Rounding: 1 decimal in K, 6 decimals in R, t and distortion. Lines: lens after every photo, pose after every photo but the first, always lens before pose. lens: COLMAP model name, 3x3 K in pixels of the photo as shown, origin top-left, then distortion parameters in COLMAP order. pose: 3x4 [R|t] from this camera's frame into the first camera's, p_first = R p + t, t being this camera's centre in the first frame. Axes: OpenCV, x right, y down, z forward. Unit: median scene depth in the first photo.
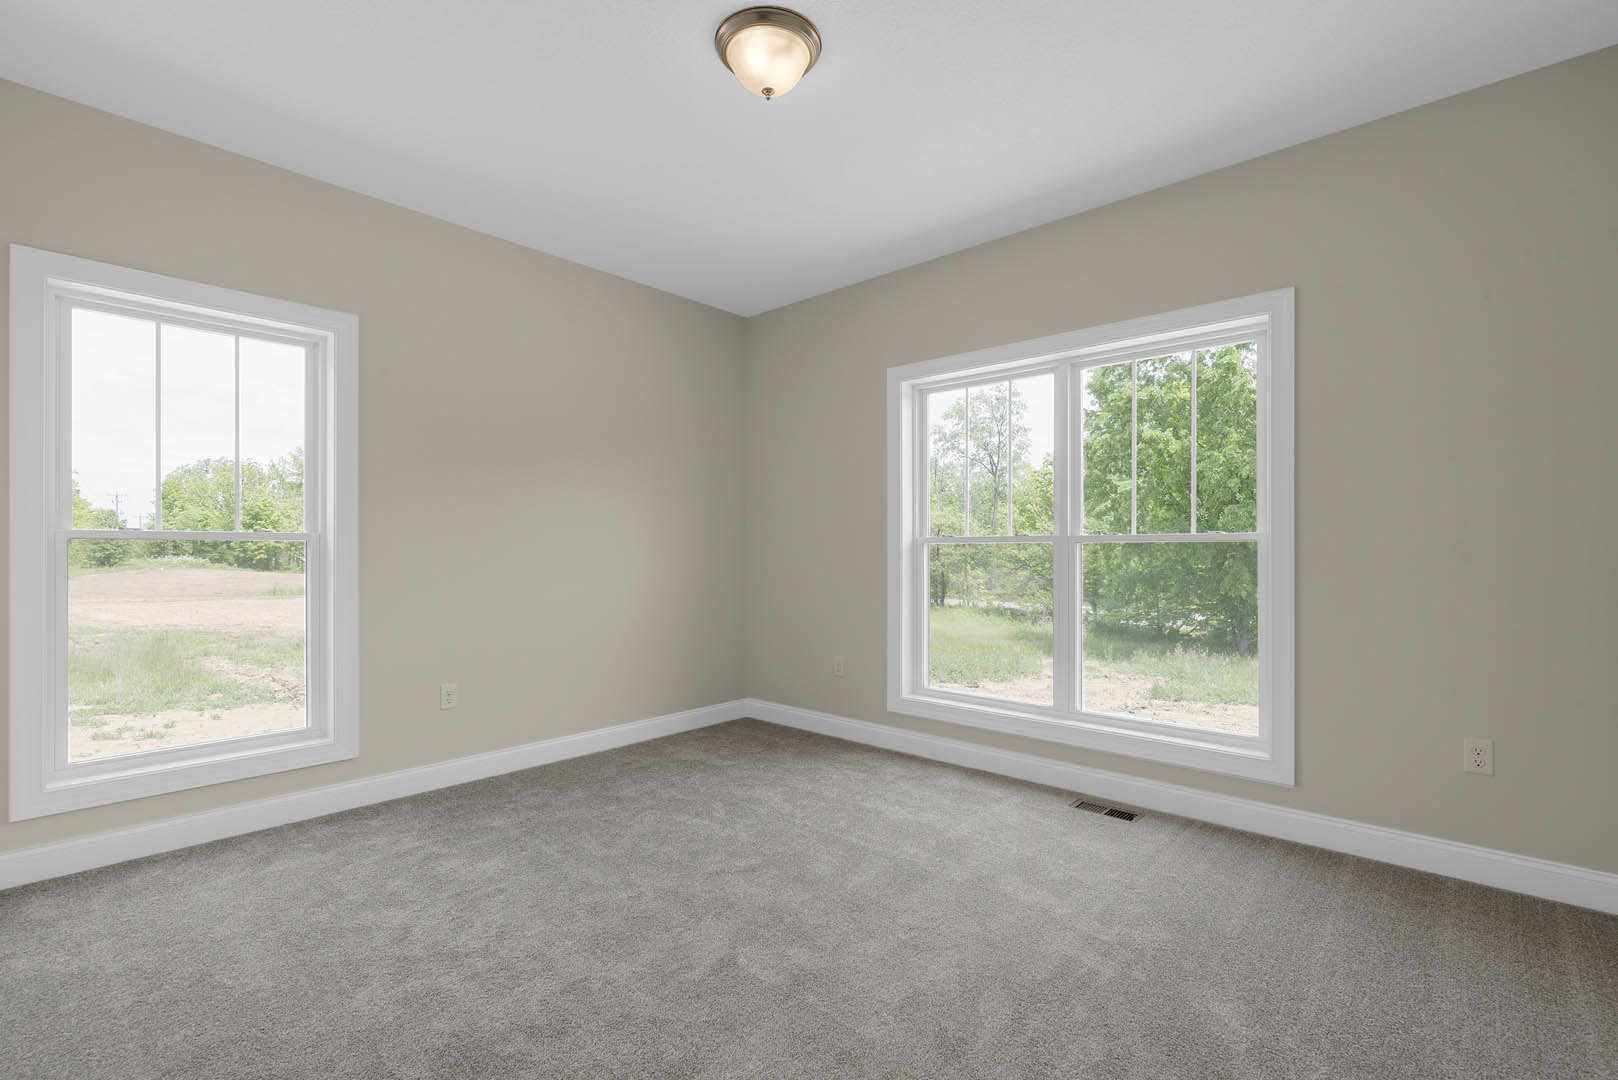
lens RADIAL K [[759.3, 0, 791.6], [0, 759.3, 541.5], [0, 0, 1]] dist [0.005498, 0.000546]
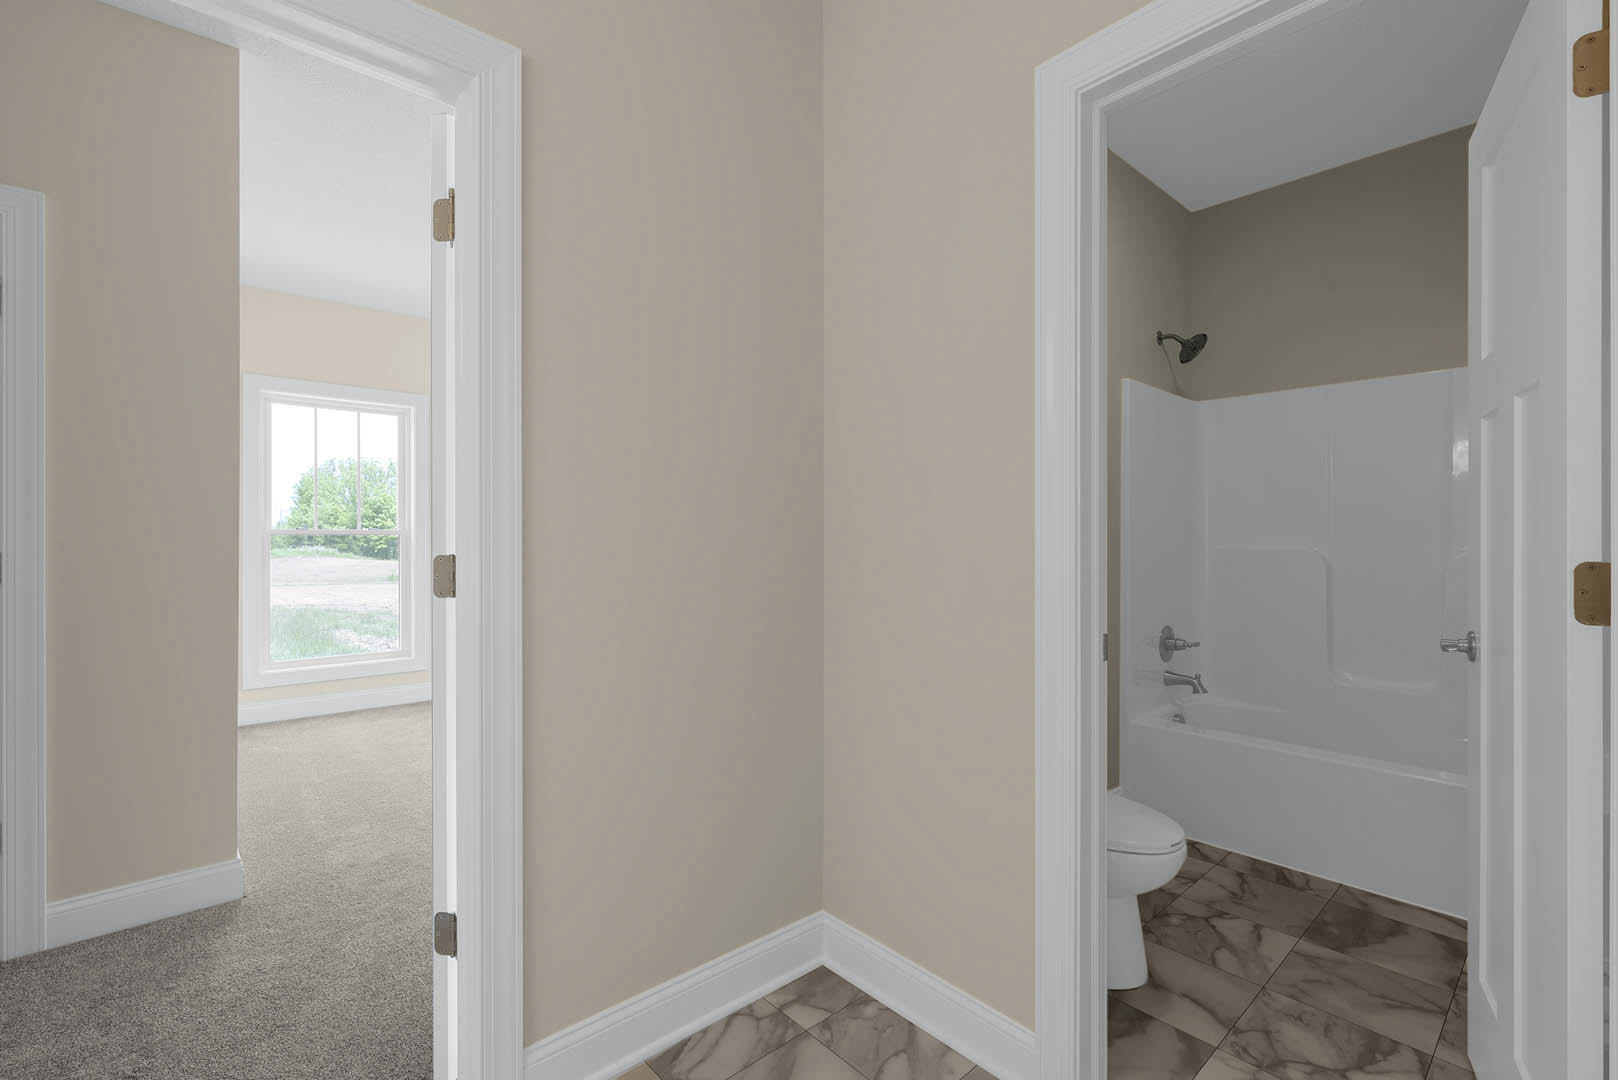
lens RADIAL K [[759.3, 0, 791.4], [0, 759.3, 535.2], [0, 0, 1]] dist [0.005498, 0.000546]
pose [[0.993417, 0.000662, -0.114551, 0.059480], [-0.000321, 0.999995, 0.002996, -0.001062], [0.114552, -0.002939, 0.993413, -0.080422]]
